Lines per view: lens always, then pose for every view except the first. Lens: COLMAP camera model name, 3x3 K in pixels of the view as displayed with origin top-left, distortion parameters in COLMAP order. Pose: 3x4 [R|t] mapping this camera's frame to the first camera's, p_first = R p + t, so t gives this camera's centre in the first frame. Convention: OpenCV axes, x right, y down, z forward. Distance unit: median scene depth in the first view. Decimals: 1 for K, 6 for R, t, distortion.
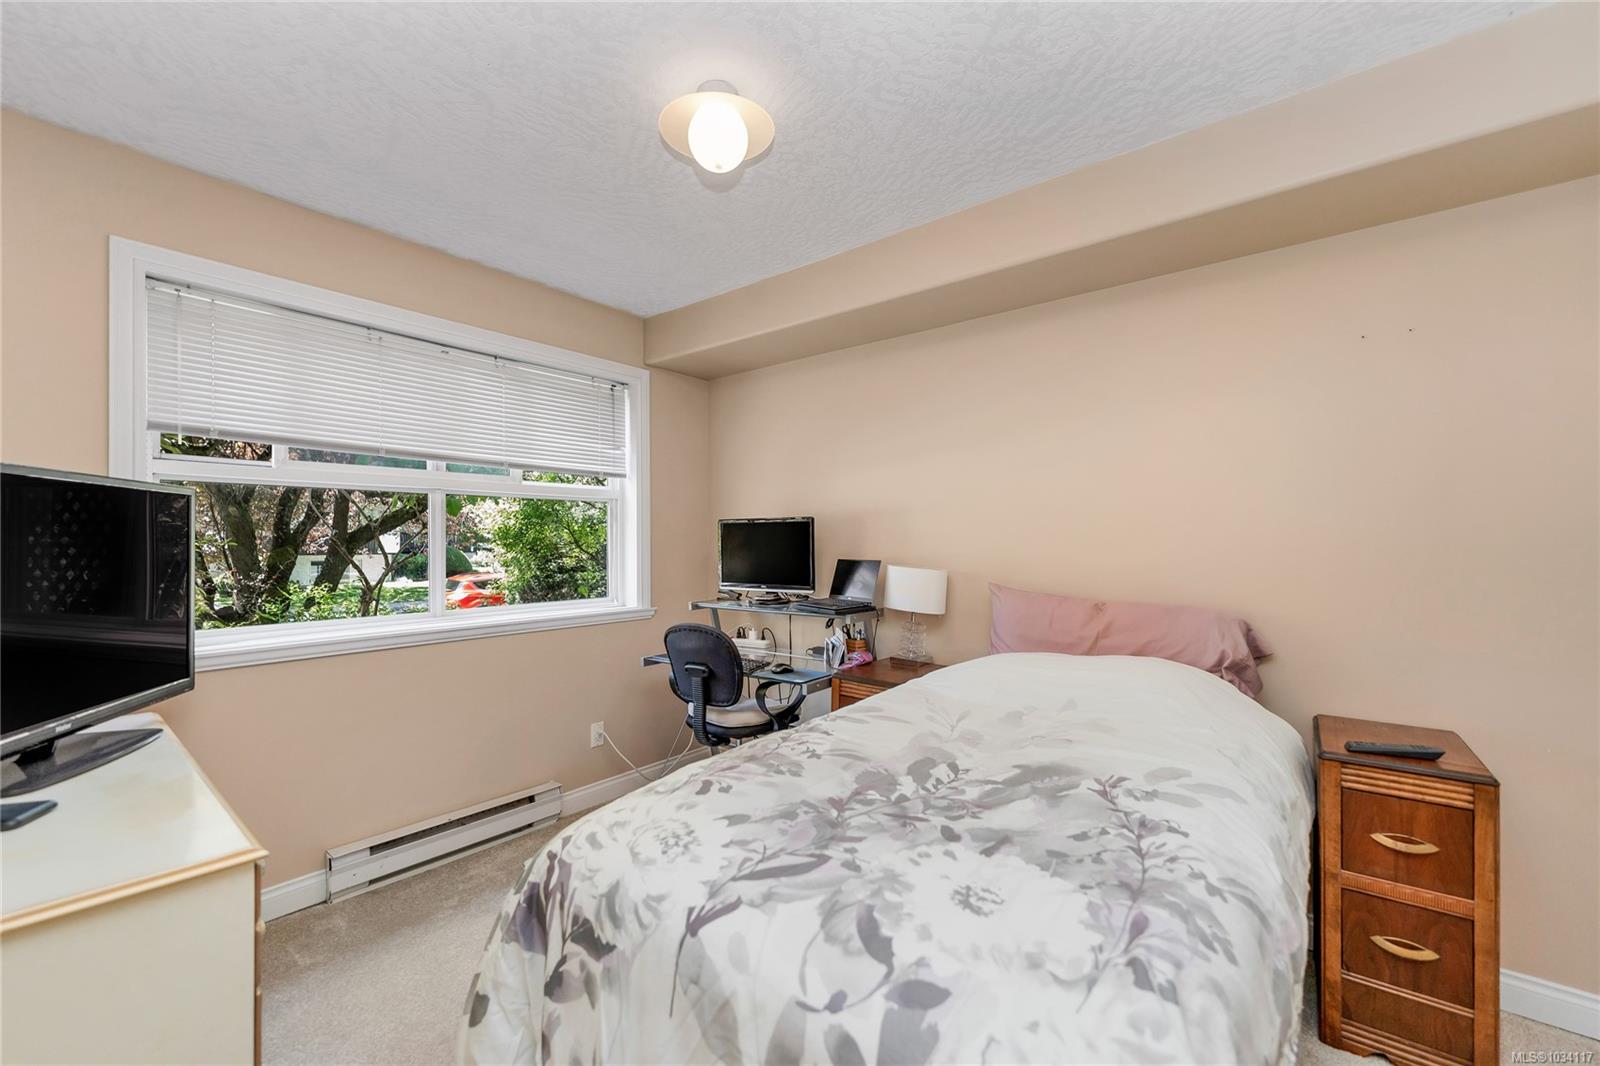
lens RADIAL K [[636.4, 0, 800.8], [0, 636.4, 535.5], [0, 0, 1]] dist [0.001257, 0.000289]
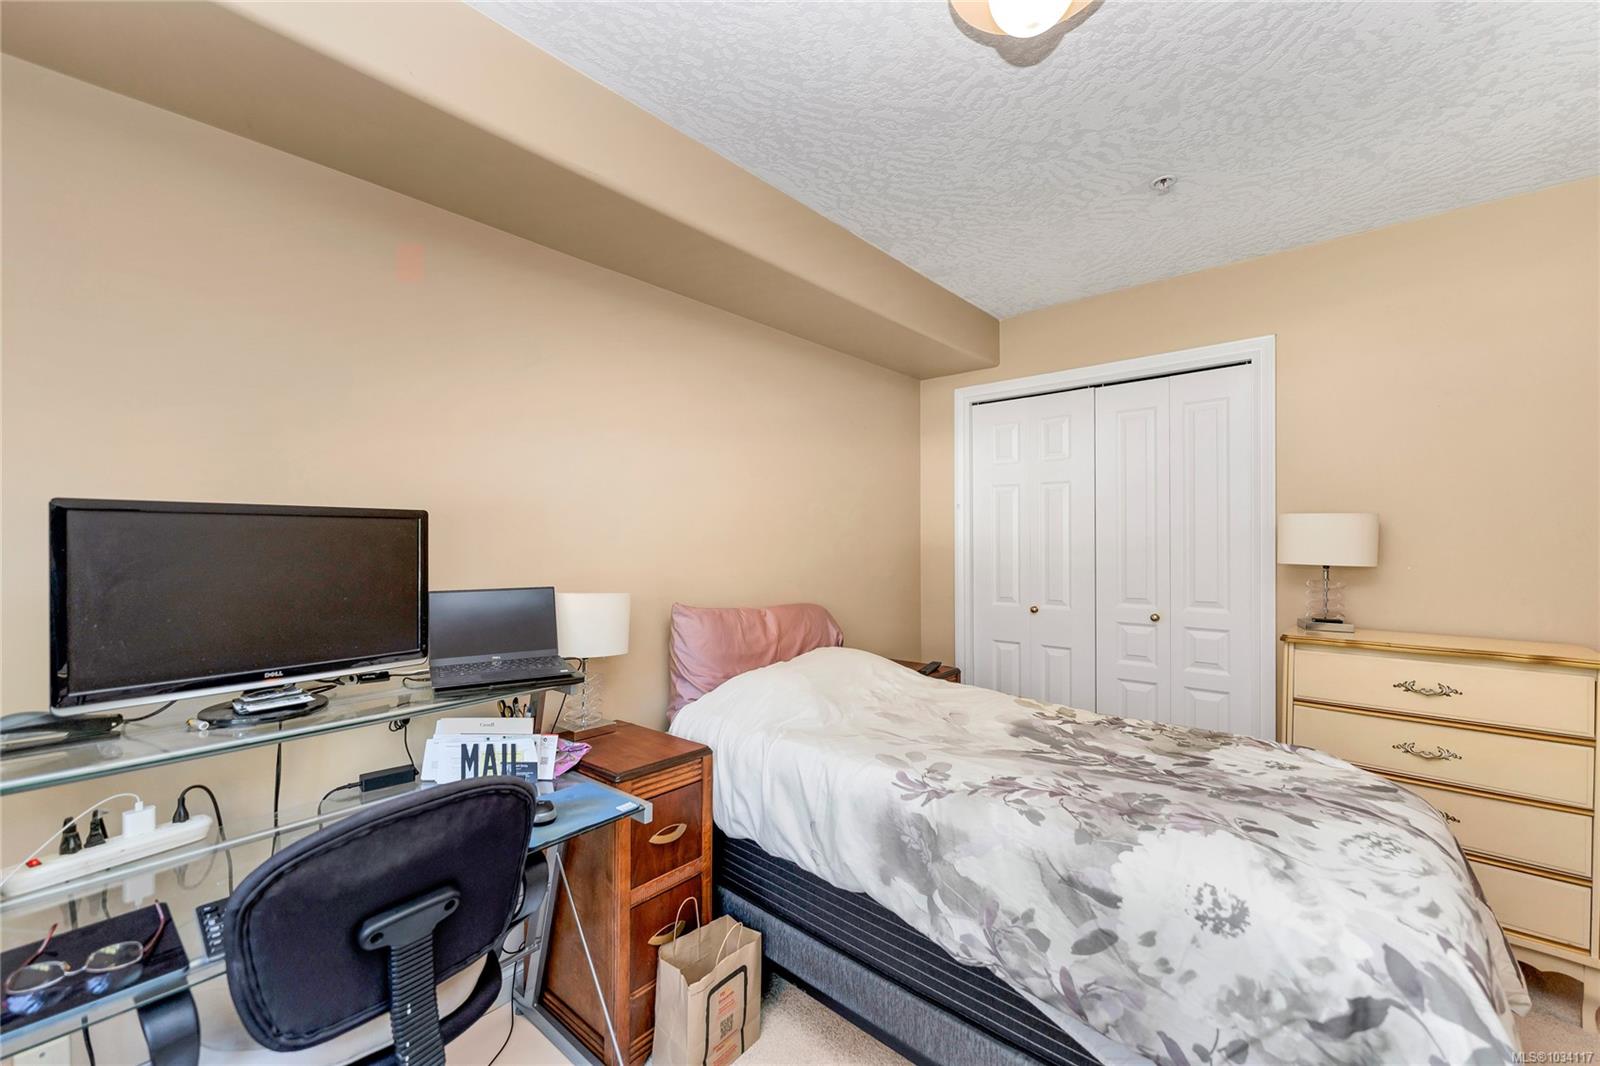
lens RADIAL K [[636.4, 0, 800.8], [0, 636.4, 535.5], [0, 0, 1]] dist [0.001257, 0.000289]
pose [[0.051736, 0.002571, 0.998657, -1.034079], [-0.014684, 0.999891, -0.001814, -0.027688], [-0.998553, -0.014570, 0.051768, 1.499262]]
